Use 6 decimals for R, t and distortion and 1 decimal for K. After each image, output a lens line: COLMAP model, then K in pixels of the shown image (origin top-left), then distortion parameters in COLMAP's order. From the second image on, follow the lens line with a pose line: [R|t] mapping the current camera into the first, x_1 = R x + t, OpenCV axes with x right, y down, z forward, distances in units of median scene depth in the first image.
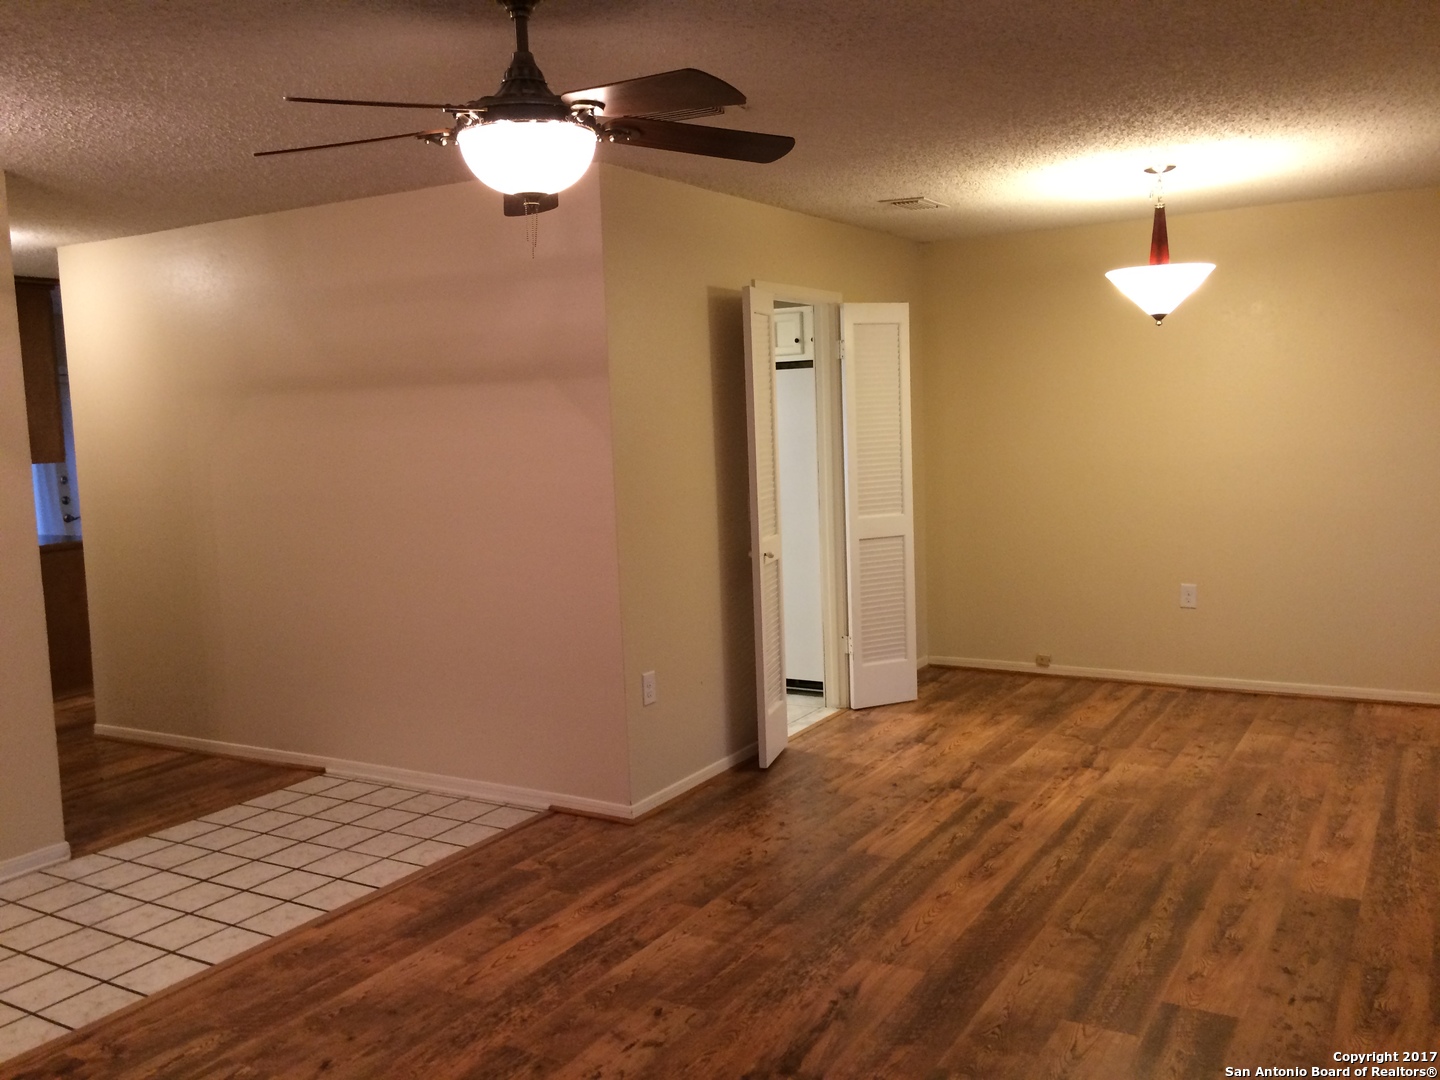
lens RADIAL K [[1231.3, 0, 718.4], [0, 1231.3, 540.6], [0, 0, 1]] dist [0.050275, -0.058174]
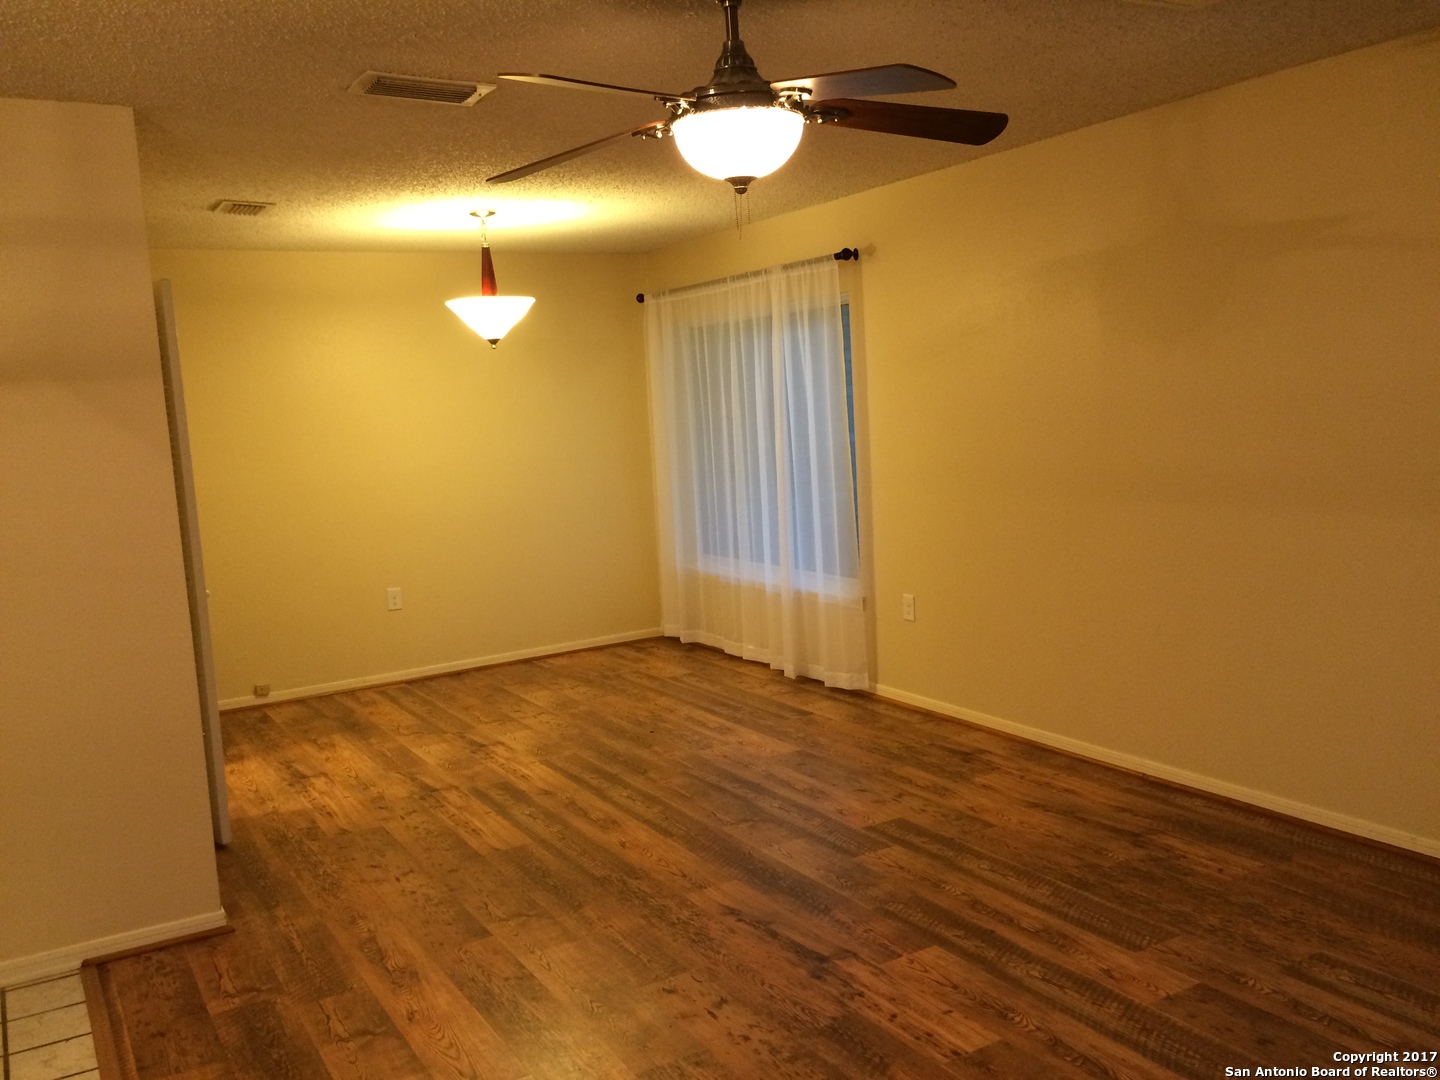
lens RADIAL K [[1231.3, 0, 716.9], [0, 1231.3, 533.8], [0, 0, 1]] dist [0.050275, -0.058174]
pose [[0.480757, -0.090945, 0.872125, -0.630300], [0.133662, 0.990584, 0.029617, -0.009974], [-0.866606, 0.102331, 0.488387, 0.311015]]
